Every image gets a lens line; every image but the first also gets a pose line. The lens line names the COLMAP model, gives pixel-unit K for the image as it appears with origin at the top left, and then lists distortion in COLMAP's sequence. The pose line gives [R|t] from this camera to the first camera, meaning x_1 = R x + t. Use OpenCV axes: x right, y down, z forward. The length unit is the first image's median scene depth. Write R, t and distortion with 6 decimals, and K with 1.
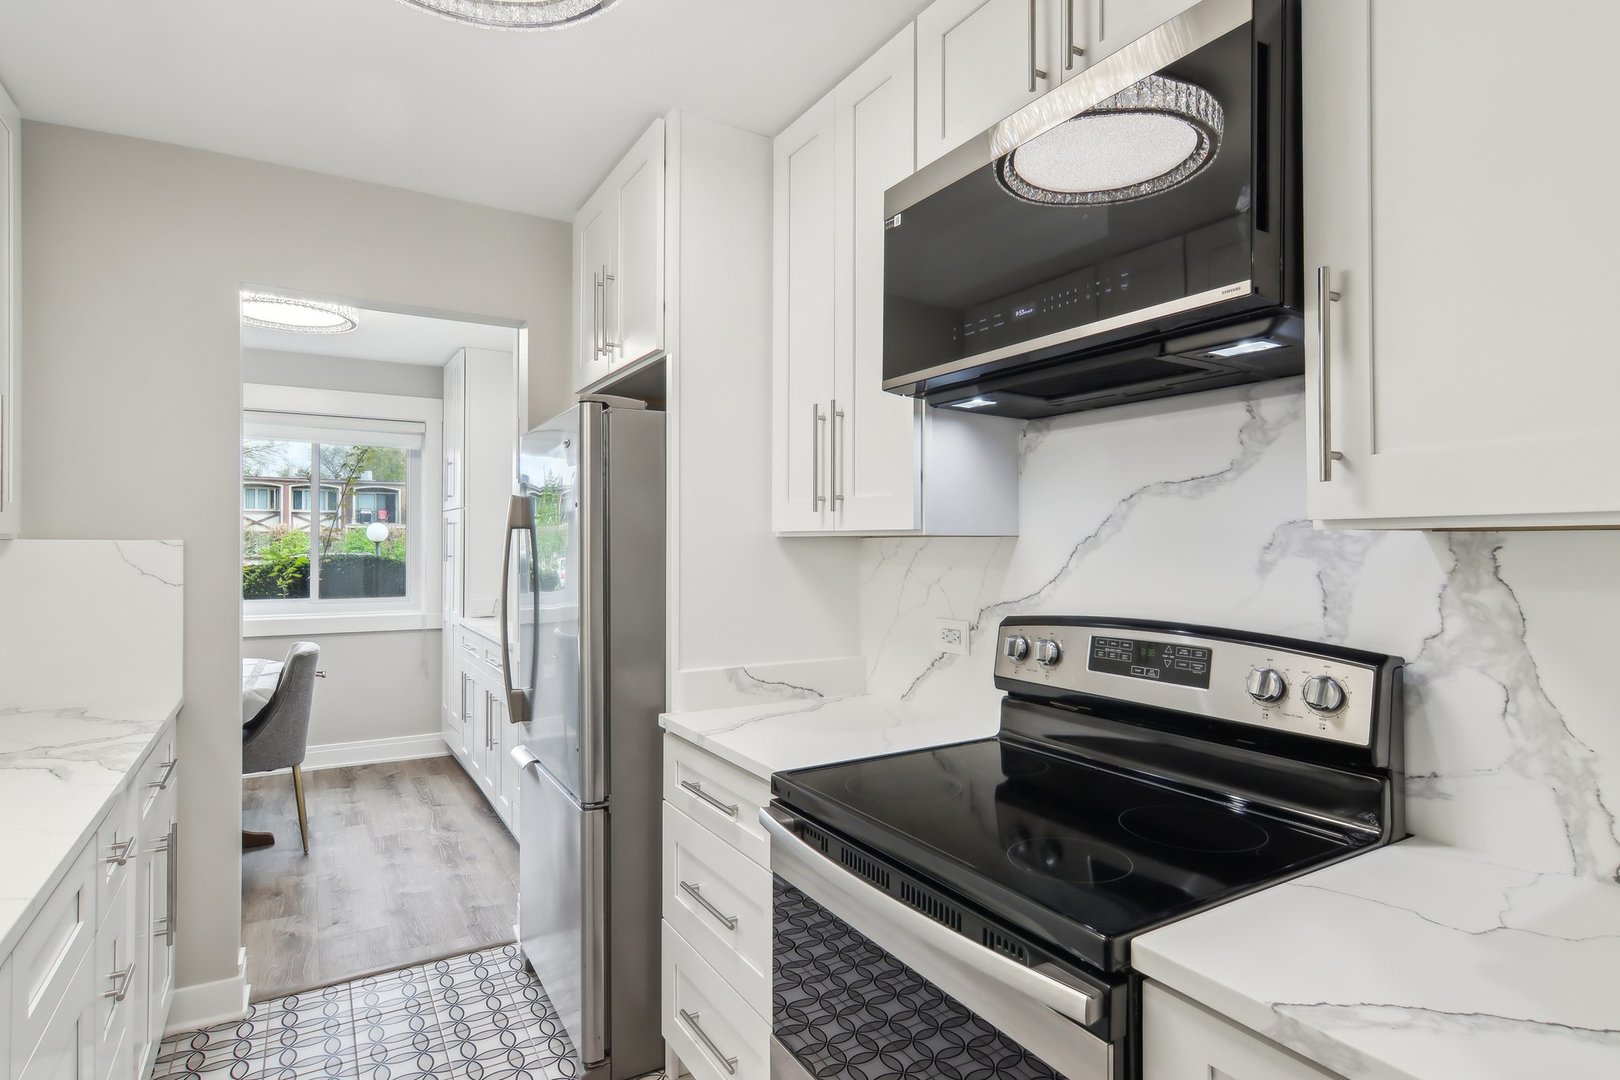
lens RADIAL K [[840.5, 0, 803.9], [0, 840.5, 544.1], [0, 0, 1]] dist [-0.001242, 0.000569]
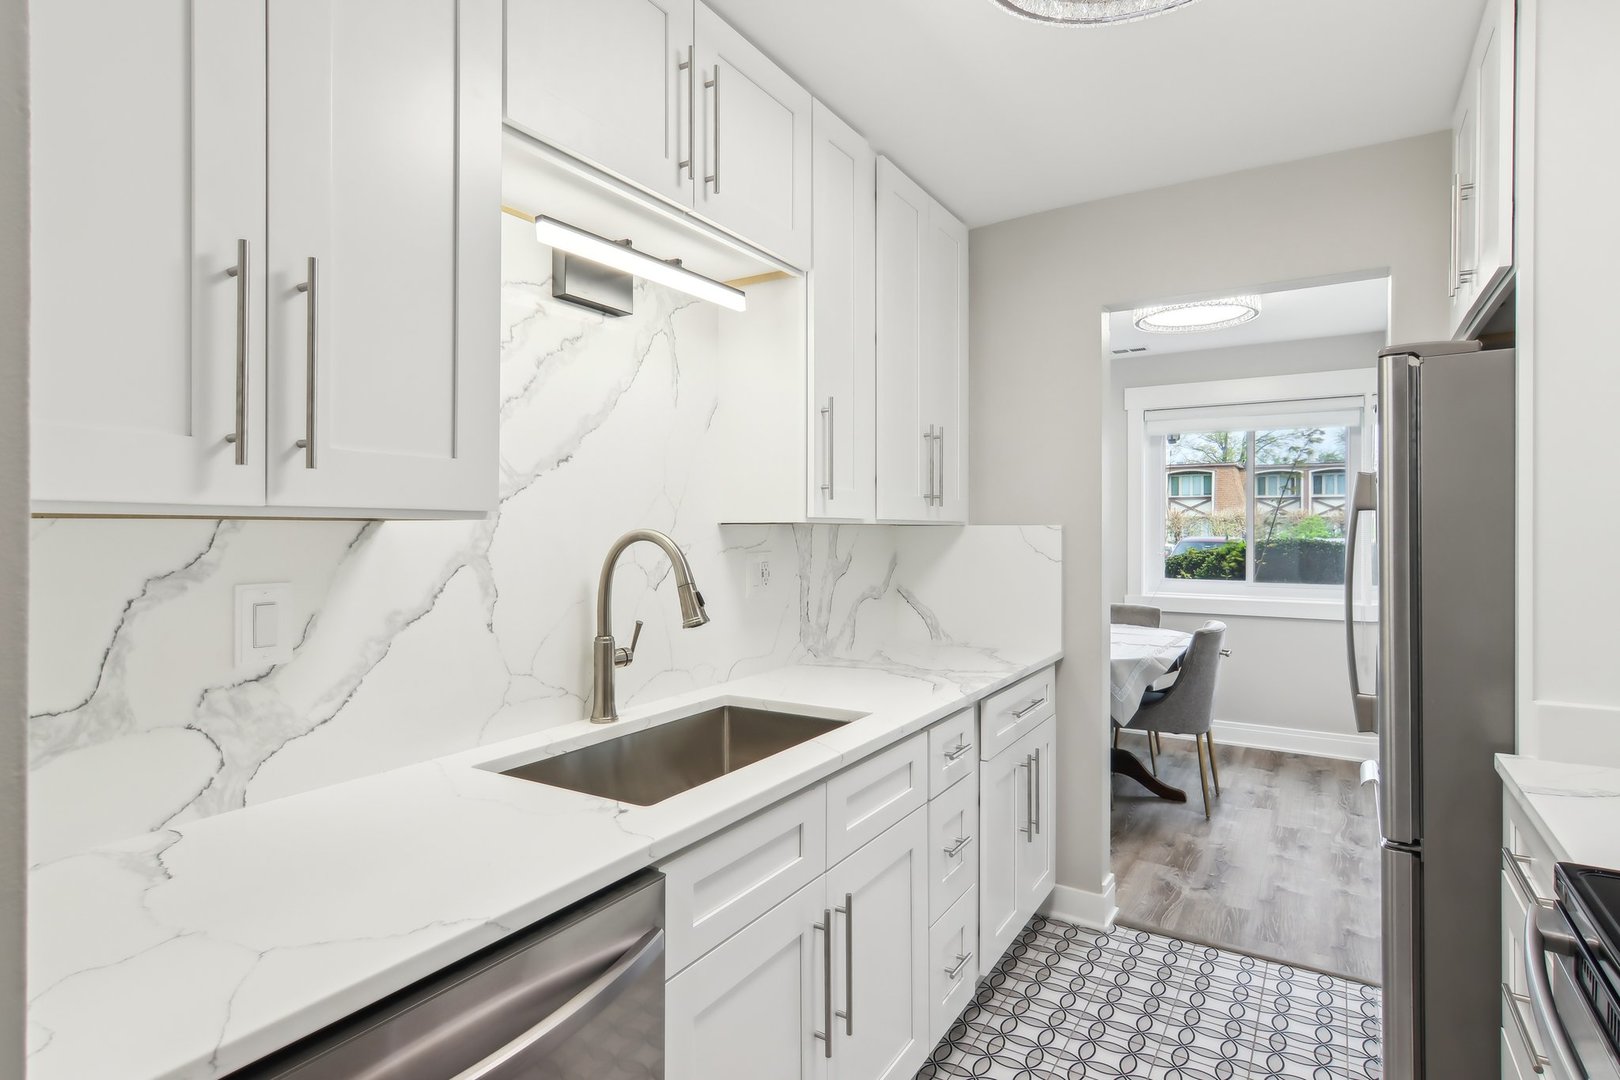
lens RADIAL K [[840.8, 0, 808.1], [0, 840.8, 532.7], [0, 0, 1]] dist [0.004250, 0.000542]
pose [[0.457087, 0.002865, -0.889418, 0.127357], [0.000631, 0.999994, 0.003546, 0.000965], [0.889422, -0.002182, 0.457082, 0.062477]]
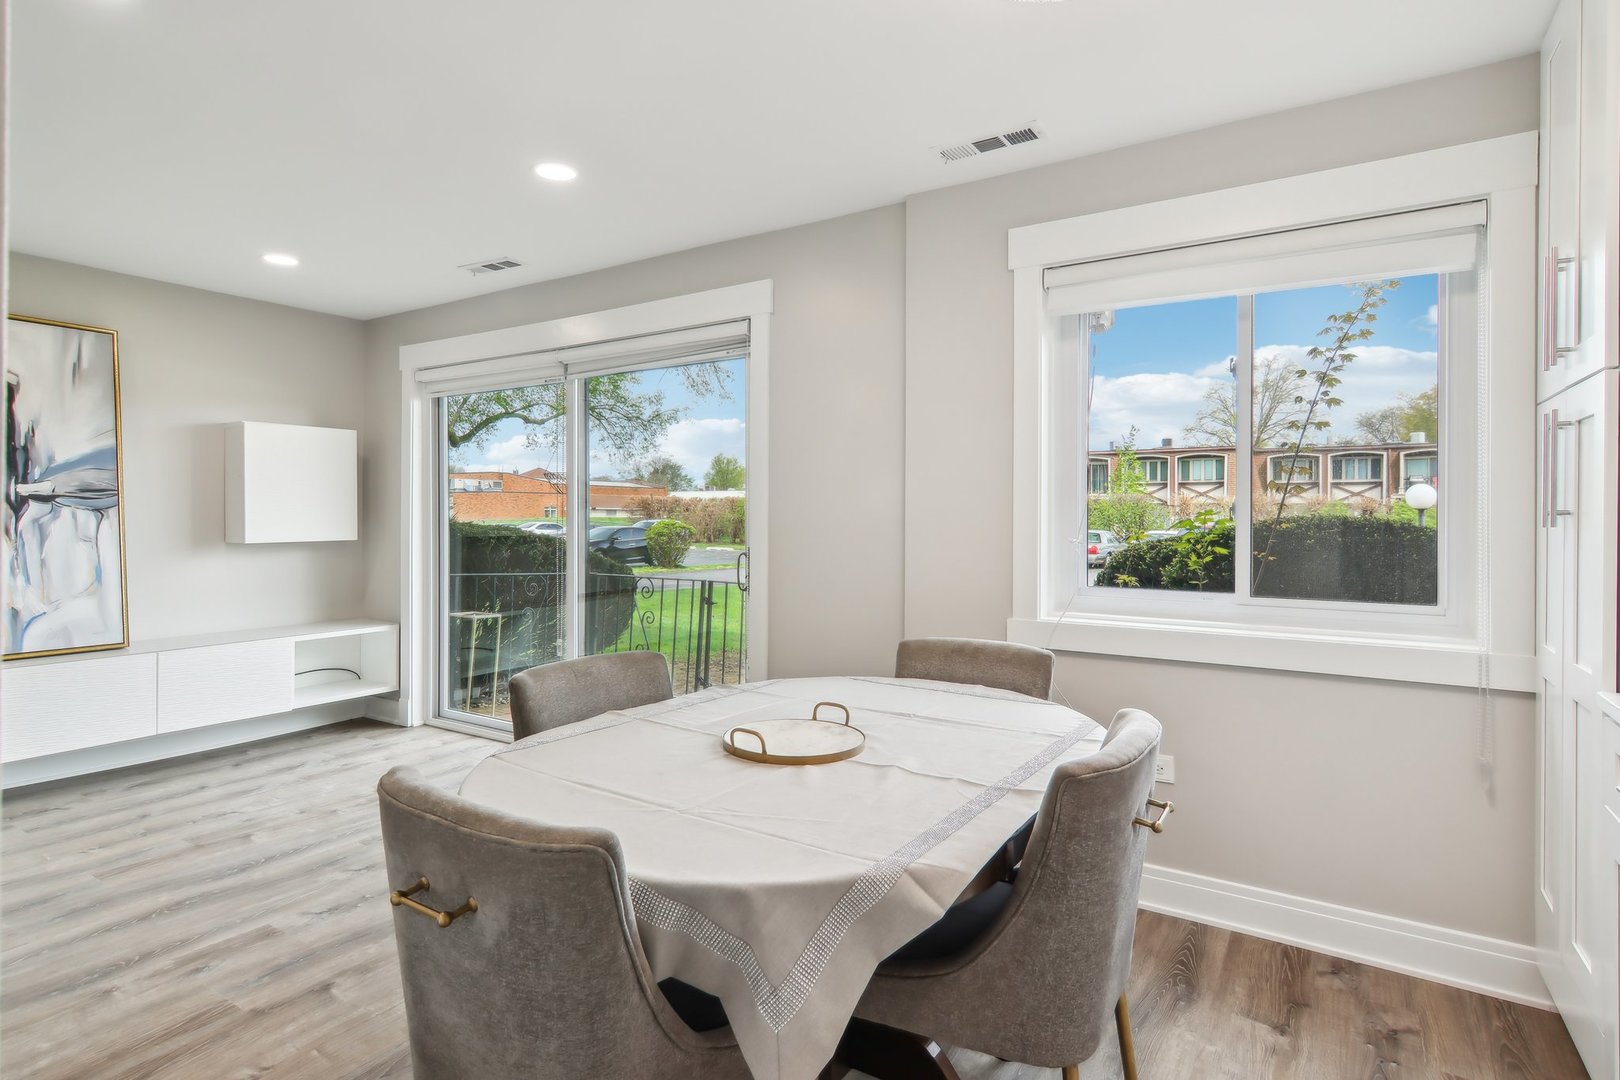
lens RADIAL K [[825.6, 0, 814.9], [0, 825.6, 521.7], [0, 0, 1]] dist [0.000898, 0.000868]
pose [[0.441312, 0.001647, -0.897352, -0.335189], [0.002508, 0.999992, 0.003068, 0.022324], [0.897350, -0.003604, 0.441304, 0.756498]]
